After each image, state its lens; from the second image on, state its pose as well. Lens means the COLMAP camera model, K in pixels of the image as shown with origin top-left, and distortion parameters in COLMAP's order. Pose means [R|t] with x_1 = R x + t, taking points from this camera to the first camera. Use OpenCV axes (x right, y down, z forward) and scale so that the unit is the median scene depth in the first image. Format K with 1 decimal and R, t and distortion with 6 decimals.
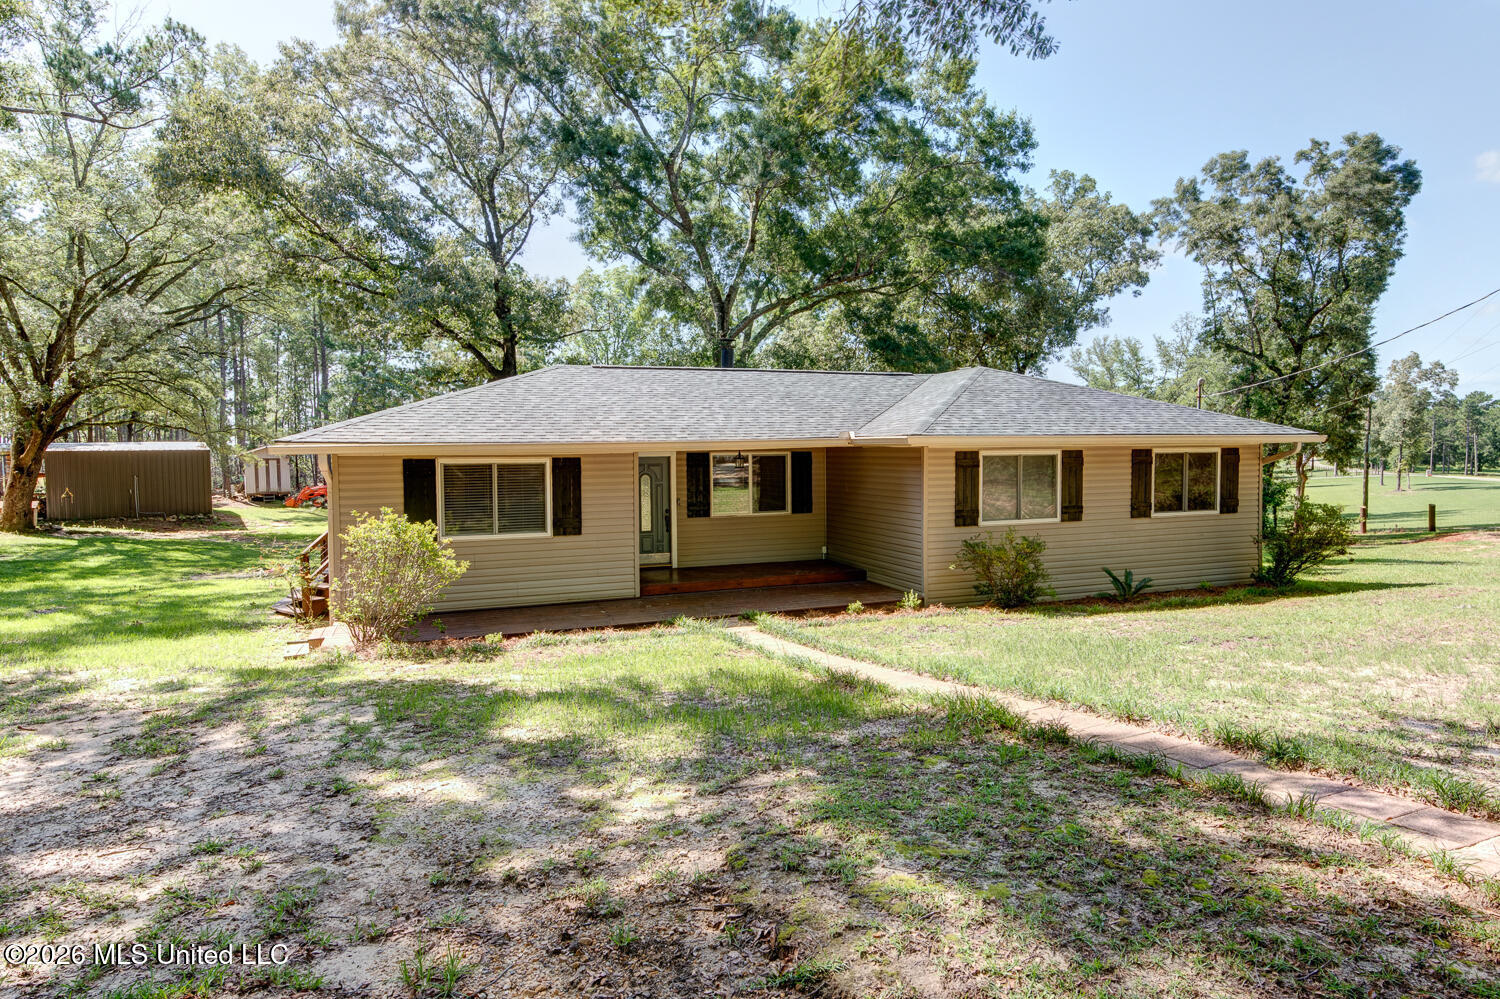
lens RADIAL K [[809.9, 0, 751.1], [0, 809.9, 502.0], [0, 0, 1]] dist [0.019361, 0.002399]
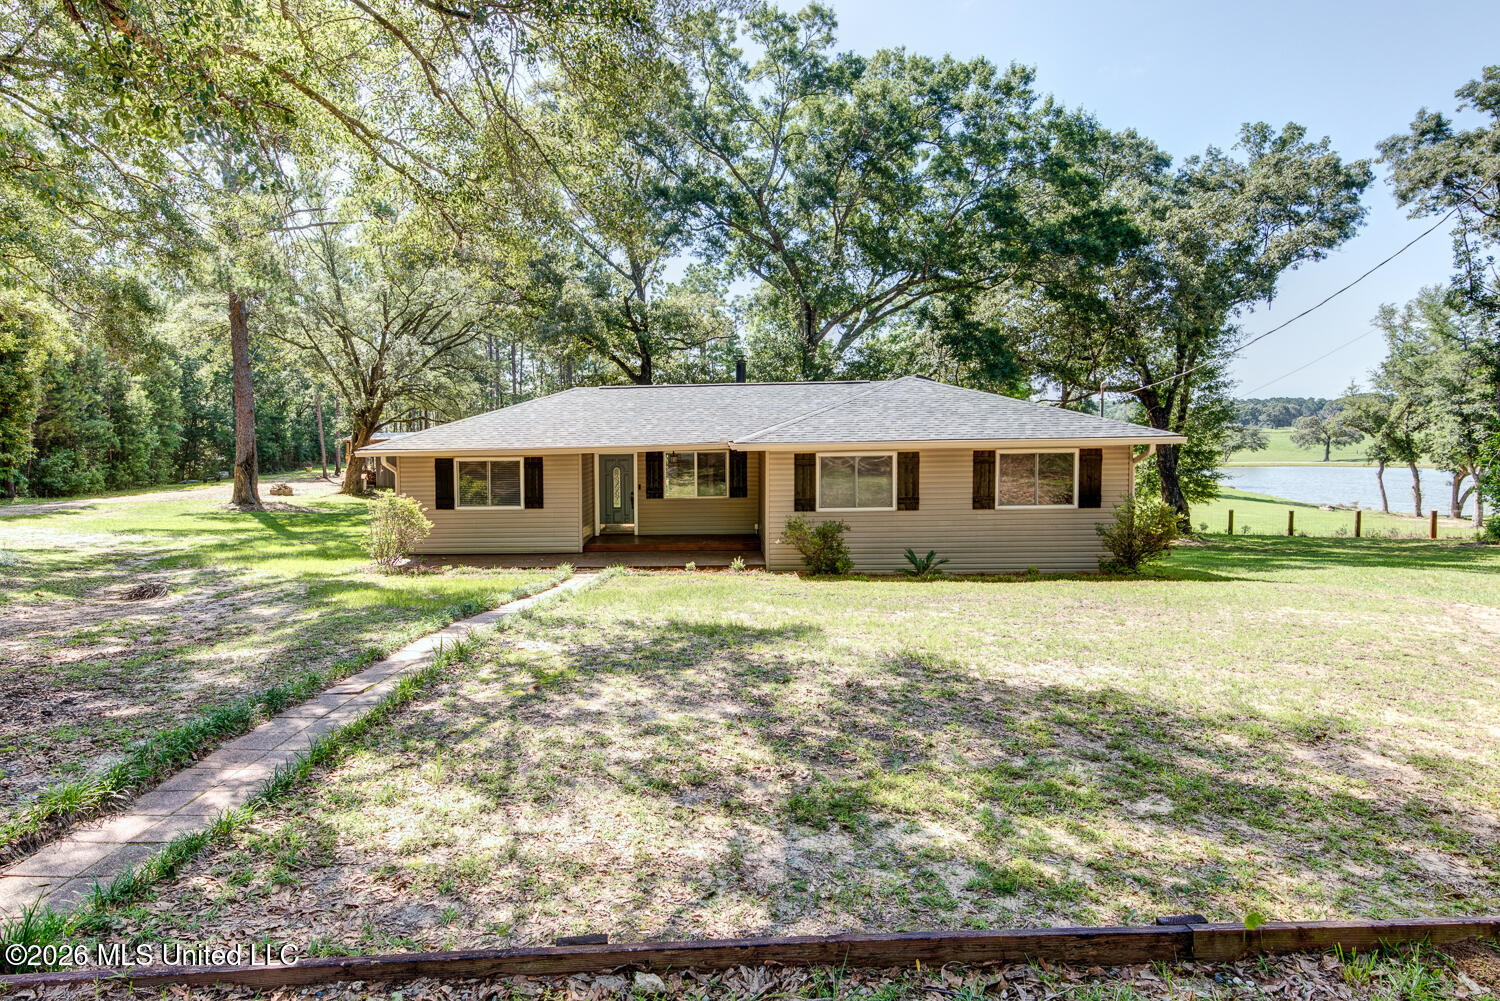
lens RADIAL K [[809.9, 0, 713.6], [0, 809.9, 485.0], [0, 0, 1]] dist [0.019361, 0.002399]
pose [[0.922844, 0.020890, -0.384606, 0.573318], [-0.016826, 0.999761, 0.013929, -0.025582], [0.384805, -0.006383, 0.922976, -0.232243]]
